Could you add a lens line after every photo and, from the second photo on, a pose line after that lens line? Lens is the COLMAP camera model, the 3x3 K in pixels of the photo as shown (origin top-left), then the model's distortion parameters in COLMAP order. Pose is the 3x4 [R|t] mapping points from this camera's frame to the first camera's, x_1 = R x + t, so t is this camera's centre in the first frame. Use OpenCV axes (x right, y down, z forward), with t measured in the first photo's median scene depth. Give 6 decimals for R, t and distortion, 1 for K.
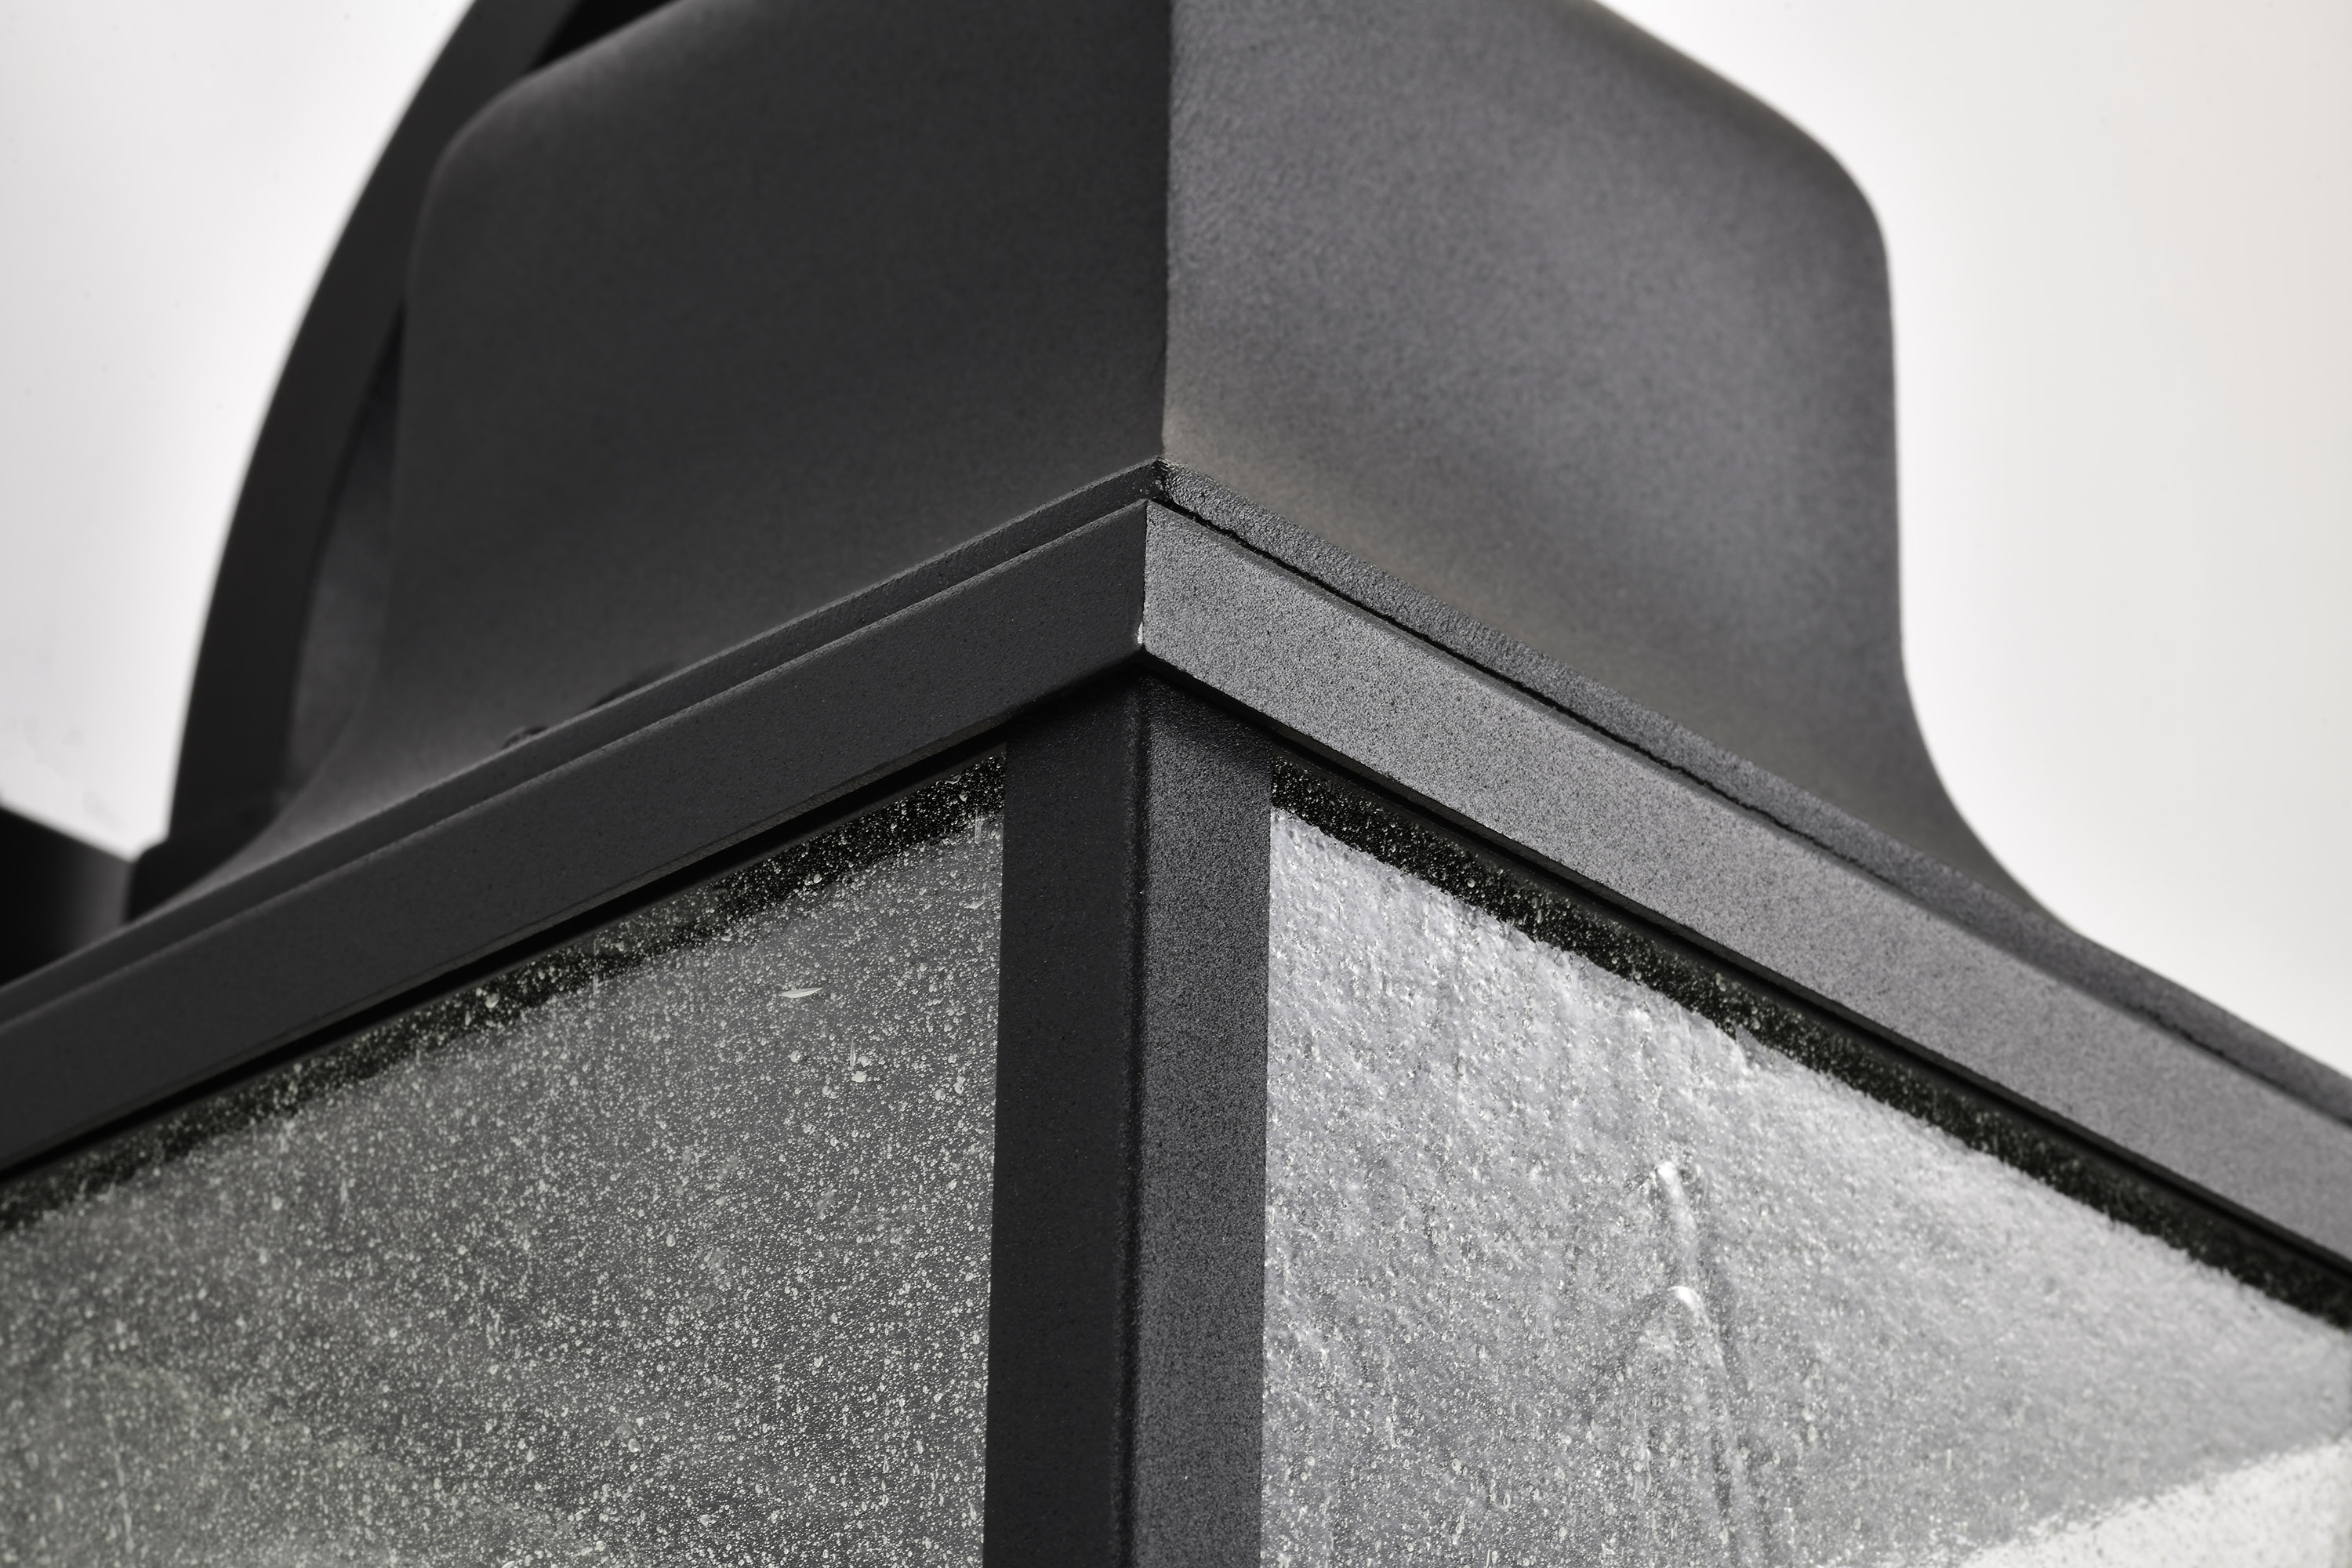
lens RADIAL K [[8096.7, 0, 1176.0], [0, 8096.7, 784.0], [0, 0, 1]] dist [-0.083942, 0.370468]
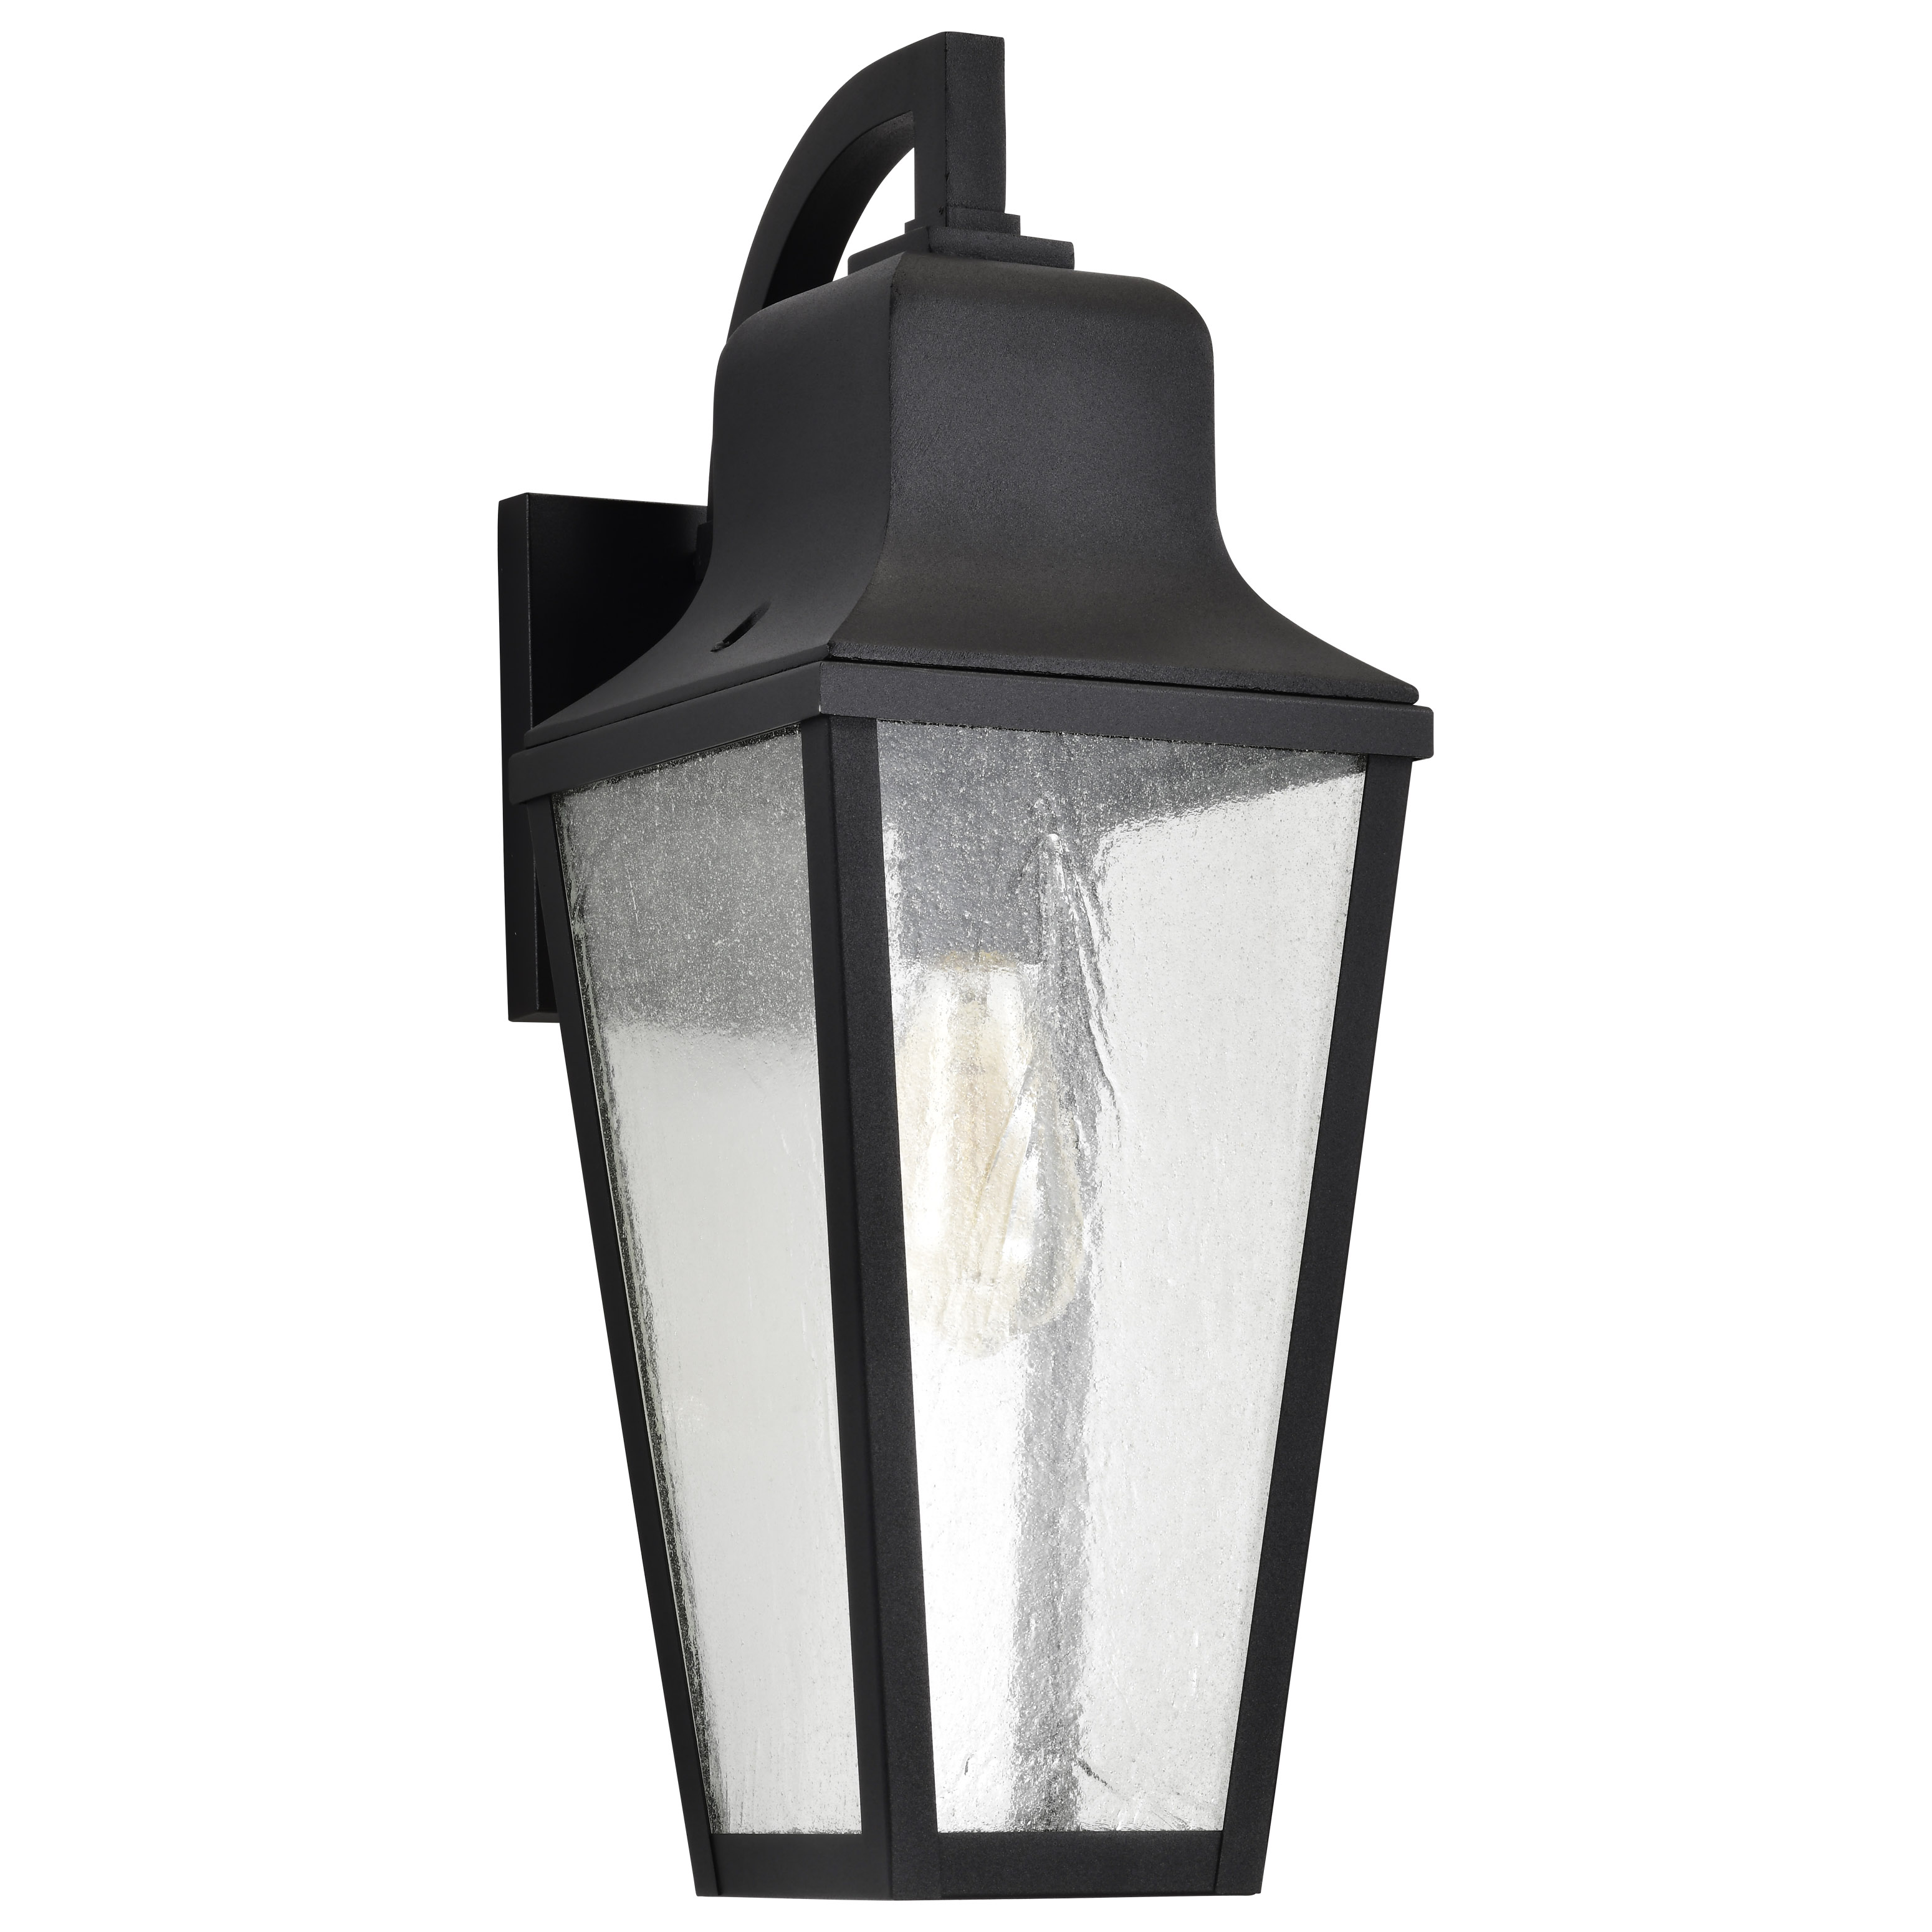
lens RADIAL K [[7419.5, 0, 966.0], [0, 7419.5, 966.0], [0, 0, 1]] dist [0.006683, -0.151586]
pose [[0.956447, -0.062189, -0.285203, 0.881345], [0.157723, 0.932240, 0.325657, -0.868553], [0.245625, -0.356457, 0.901447, -1.720053]]
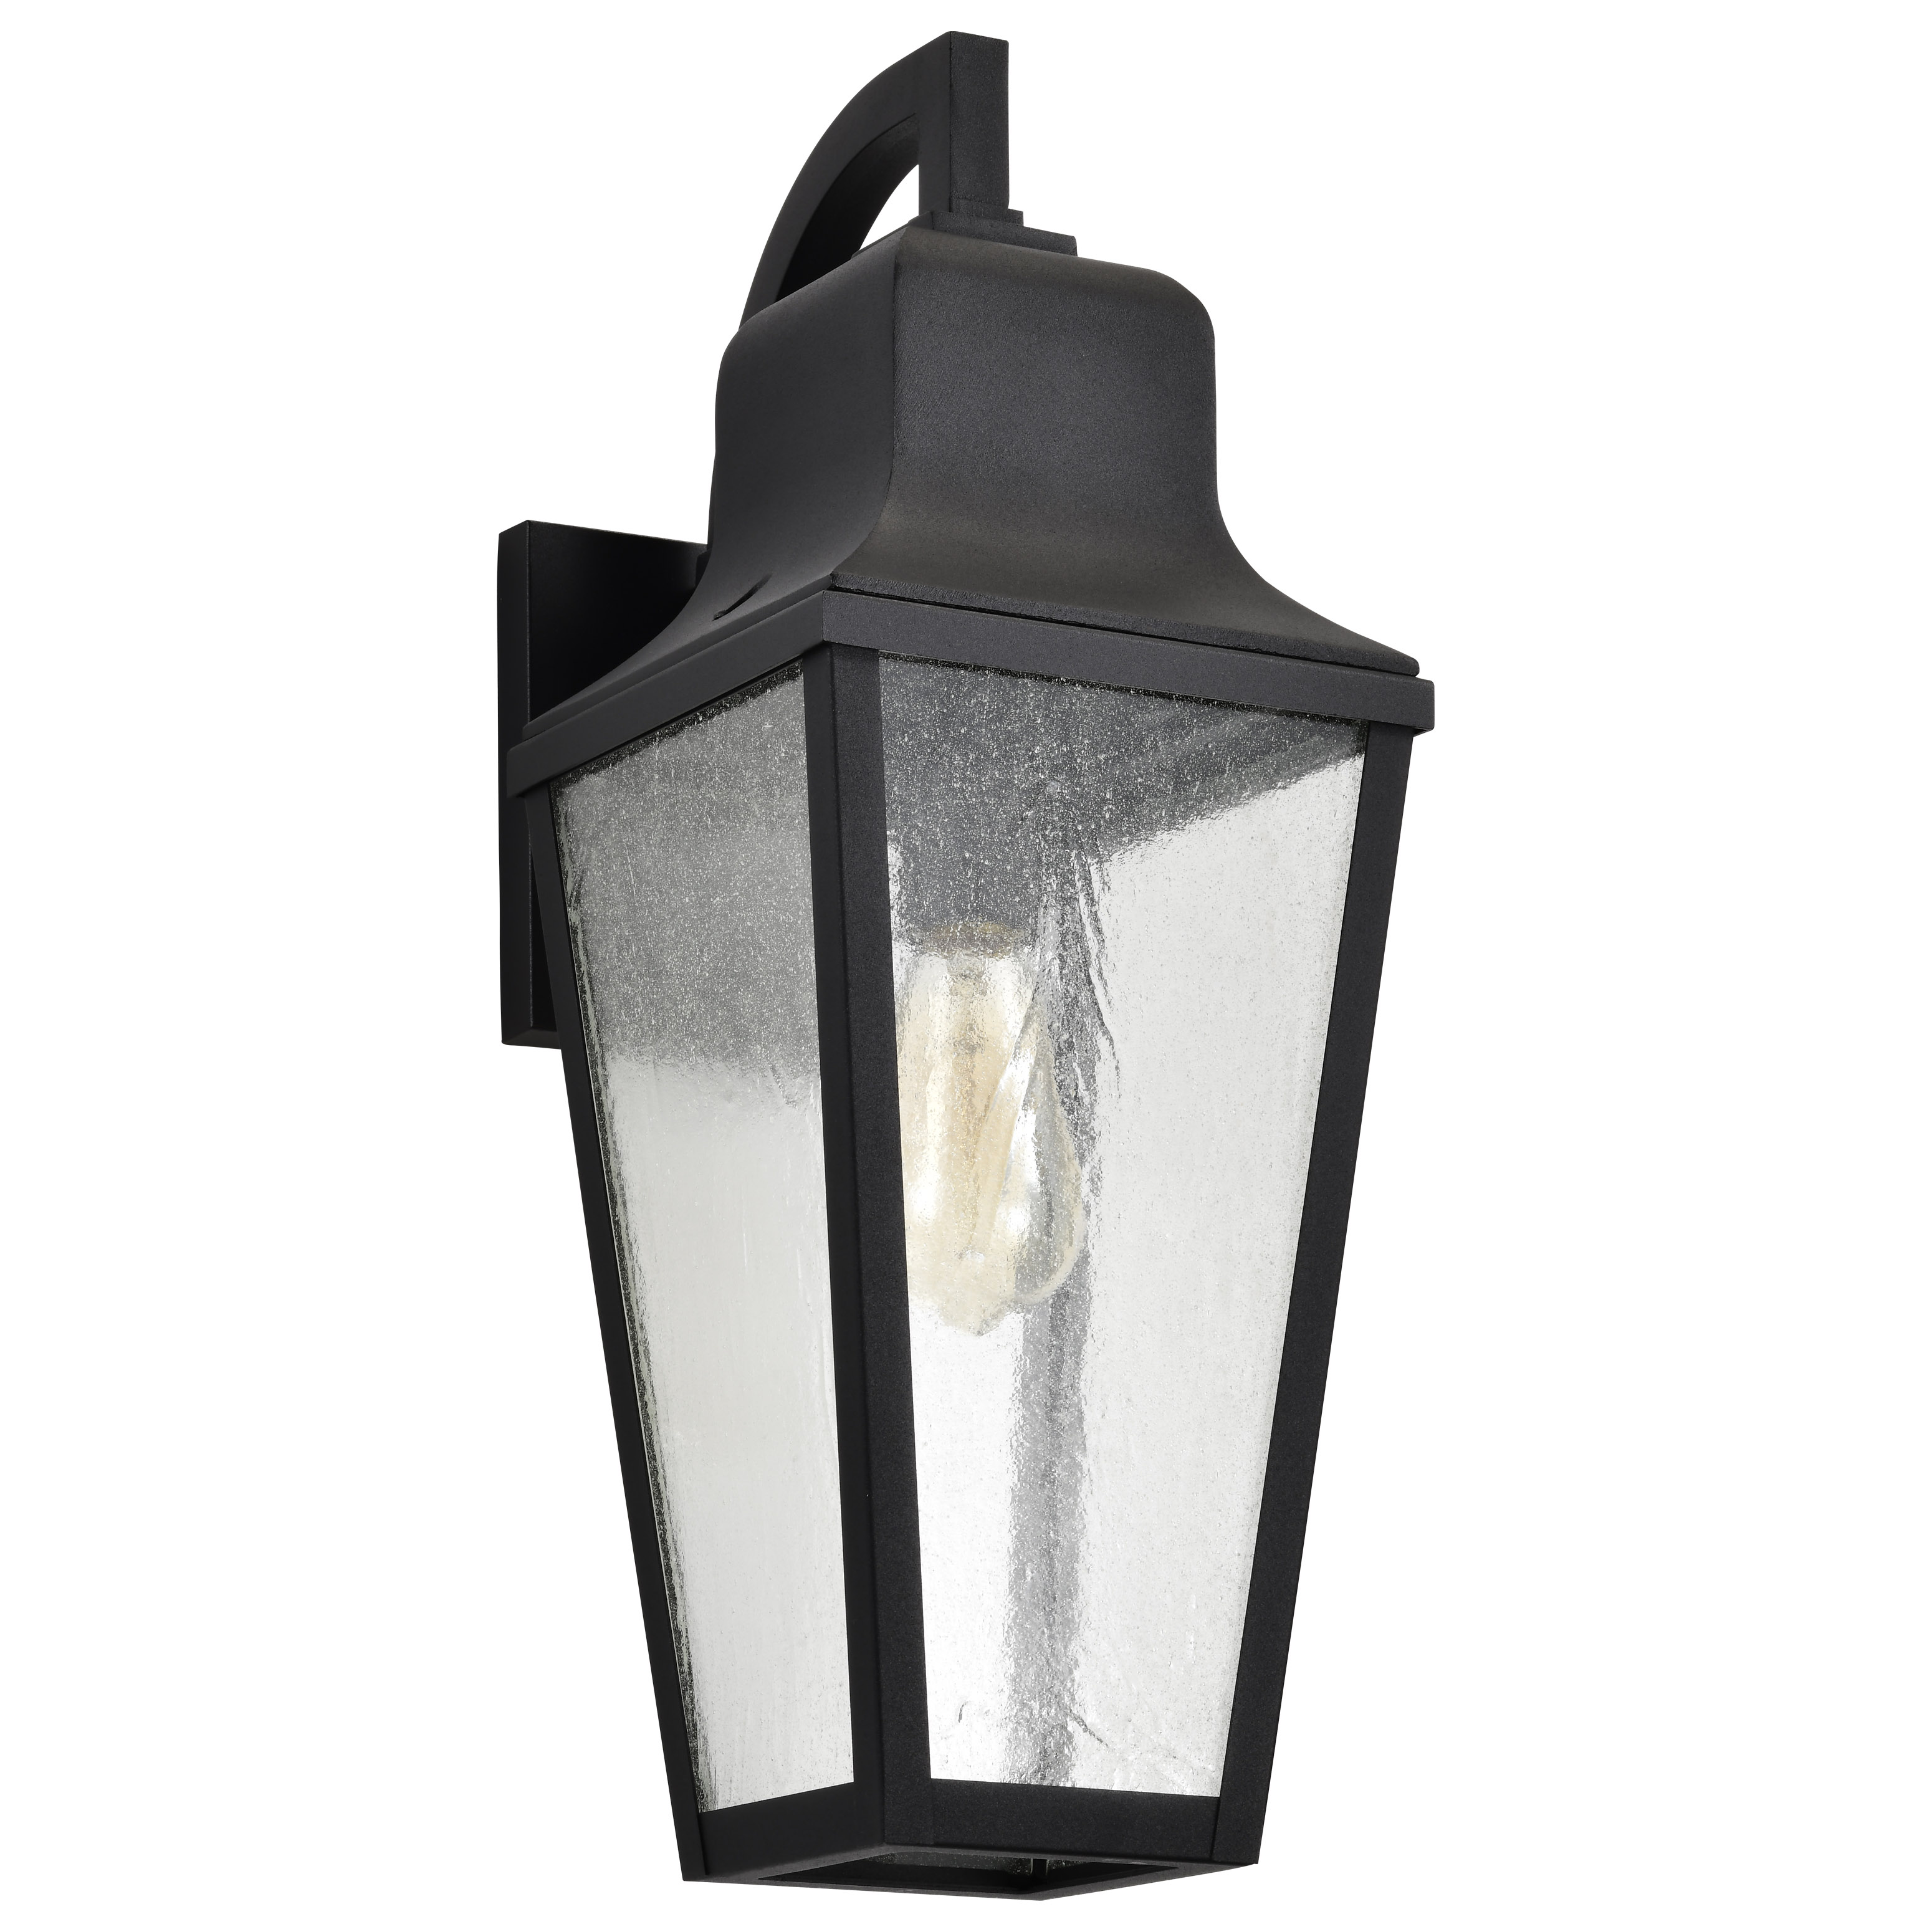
lens RADIAL K [[7419.5, 0, 966.0], [0, 7419.5, 966.0], [0, 0, 1]] dist [0.006683, -0.151586]
pose [[0.958394, -0.084959, -0.272513, 0.838280], [0.149076, 0.963116, 0.224017, -0.540116], [0.243429, -0.255322, 0.935710, -1.817145]]
